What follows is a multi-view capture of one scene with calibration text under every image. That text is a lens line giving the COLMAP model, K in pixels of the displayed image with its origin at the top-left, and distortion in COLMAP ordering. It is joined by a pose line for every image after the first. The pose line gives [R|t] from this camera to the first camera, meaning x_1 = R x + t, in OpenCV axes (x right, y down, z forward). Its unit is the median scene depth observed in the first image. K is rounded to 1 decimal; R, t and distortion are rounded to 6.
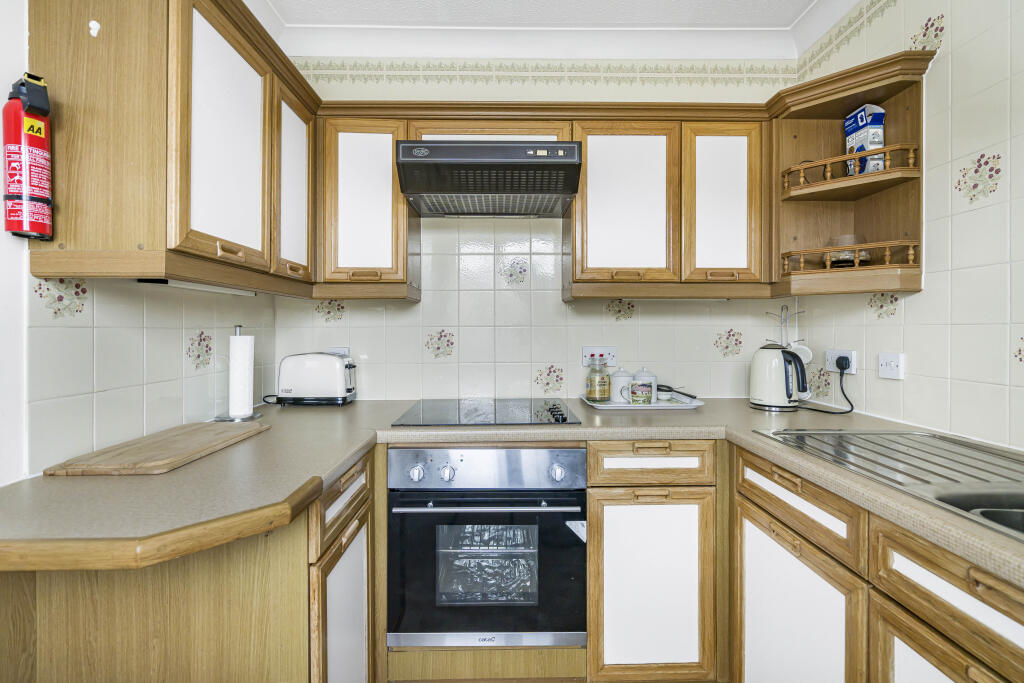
lens RADIAL K [[468.2, 0, 509.5], [0, 468.2, 328.5], [0, 0, 1]] dist [-0.007845, -0.000023]
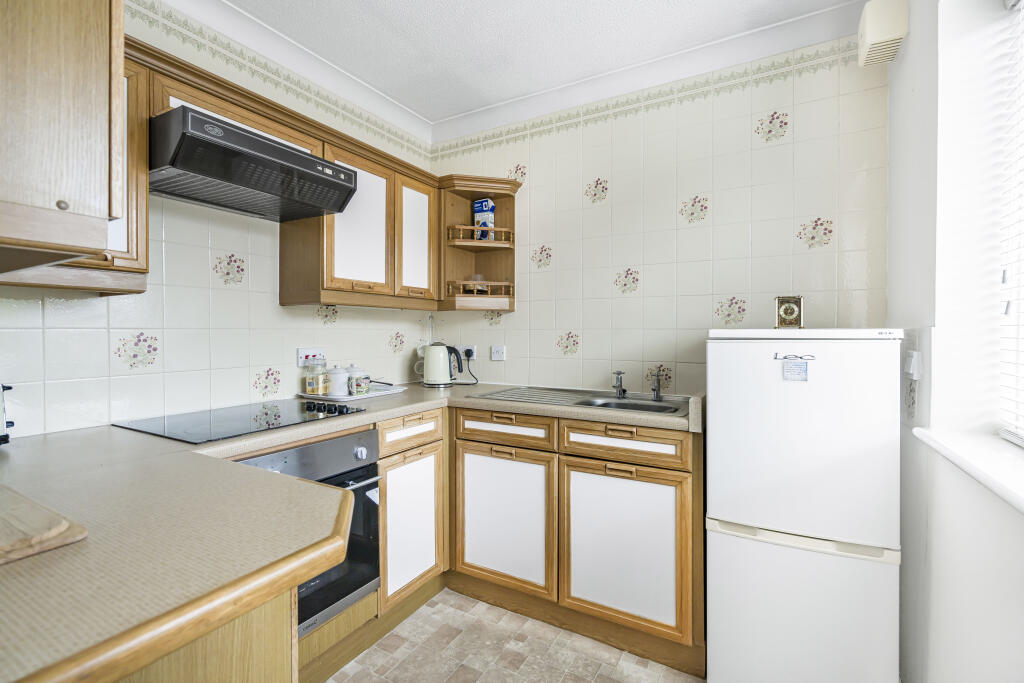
lens RADIAL K [[468.2, 0, 513.3], [0, 468.2, 336.6], [0, 0, 1]] dist [-0.007845, -0.000023]
pose [[0.499529, -0.008128, 0.866259, -0.639779], [-0.001079, 0.999949, 0.010004, 0.001096], [-0.866297, -0.005932, 0.499495, 0.069418]]
